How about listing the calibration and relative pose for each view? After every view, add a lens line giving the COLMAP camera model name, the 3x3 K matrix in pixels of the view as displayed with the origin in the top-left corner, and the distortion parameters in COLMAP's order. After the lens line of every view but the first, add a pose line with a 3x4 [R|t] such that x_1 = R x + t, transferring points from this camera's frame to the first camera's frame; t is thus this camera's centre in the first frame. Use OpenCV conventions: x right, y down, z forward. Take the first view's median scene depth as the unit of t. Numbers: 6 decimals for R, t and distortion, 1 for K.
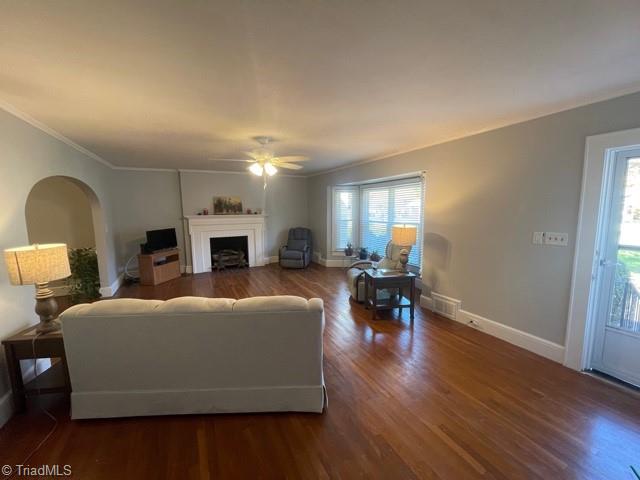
lens RADIAL K [[258.8, 0, 317.6], [0, 258.8, 240.7], [0, 0, 1]] dist [0.000733, 0.000391]
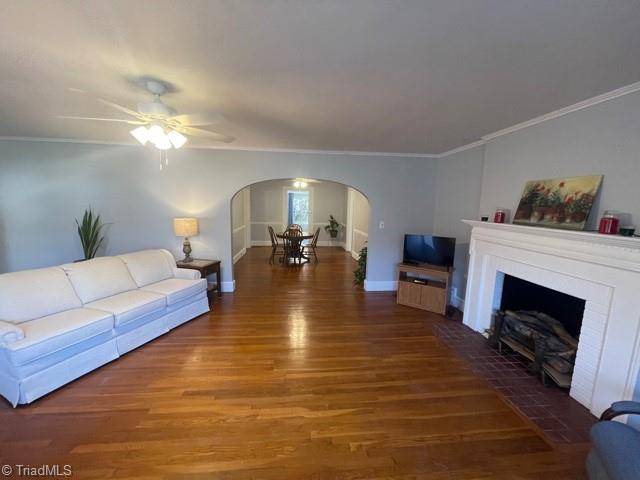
lens RADIAL K [[258.8, 0, 314.1], [0, 258.8, 241.1], [0, 0, 1]] dist [0.000733, 0.000391]
pose [[-0.375462, 0.138313, -0.916459, 0.133598], [-0.134605, 0.970182, 0.201567, -0.113199], [0.917011, 0.199041, -0.345649, 0.840415]]
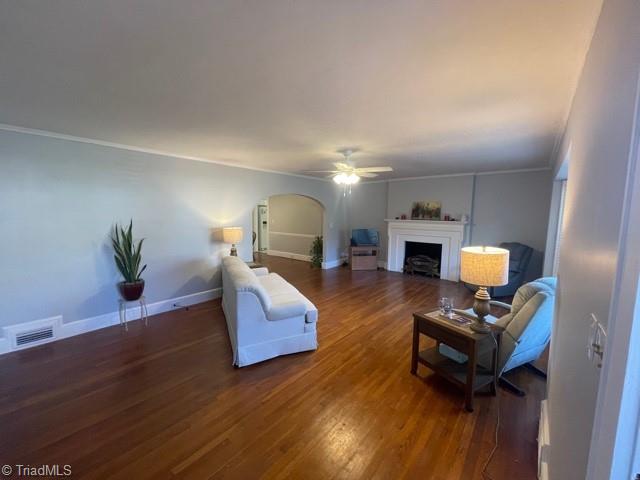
lens RADIAL K [[258.8, 0, 317.7], [0, 258.8, 241.3], [0, 0, 1]] dist [0.000733, 0.000391]
pose [[0.388825, 0.115809, -0.914004, 0.415339], [-0.133105, 0.988721, 0.068652, -0.034521], [0.911646, 0.094964, 0.399855, 0.247383]]
